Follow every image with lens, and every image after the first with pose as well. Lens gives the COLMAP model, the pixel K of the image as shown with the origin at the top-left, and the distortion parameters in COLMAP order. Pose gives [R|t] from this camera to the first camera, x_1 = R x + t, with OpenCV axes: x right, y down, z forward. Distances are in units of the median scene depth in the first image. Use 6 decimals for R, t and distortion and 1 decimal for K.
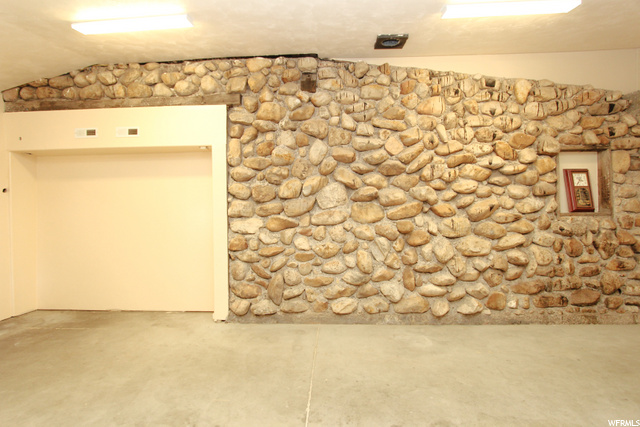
lens RADIAL K [[293.2, 0, 316.6], [0, 293.2, 211.6], [0, 0, 1]] dist [-0.020603, 0.002716]
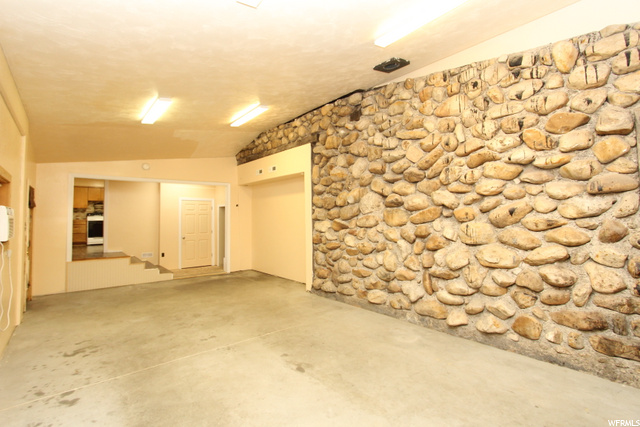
lens RADIAL K [[293.2, 0, 313.8], [0, 293.2, 210.5], [0, 0, 1]] dist [-0.020603, 0.002716]
pose [[0.683821, -0.014882, -0.729498, 0.790114], [0.001648, 0.999821, -0.018853, -0.001232], [0.729648, 0.011690, 0.683723, 0.014474]]
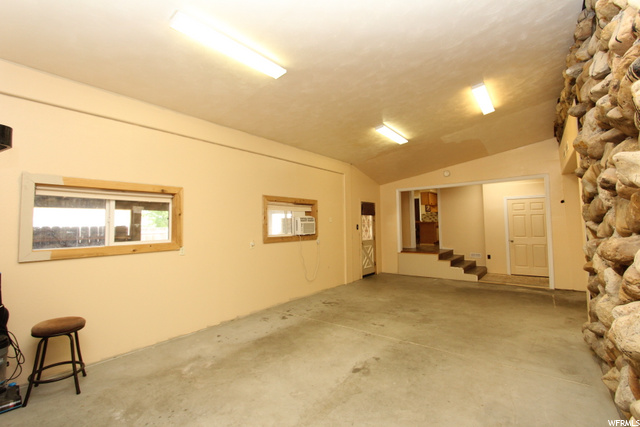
lens RADIAL K [[293.2, 0, 316.5], [0, 293.2, 213.3], [0, 0, 1]] dist [-0.020603, 0.002716]
pose [[-0.566448, -0.009656, -0.824041, 0.911223], [0.025562, 0.999244, -0.029280, -0.002635], [0.823701, -0.037650, -0.565773, 0.849901]]
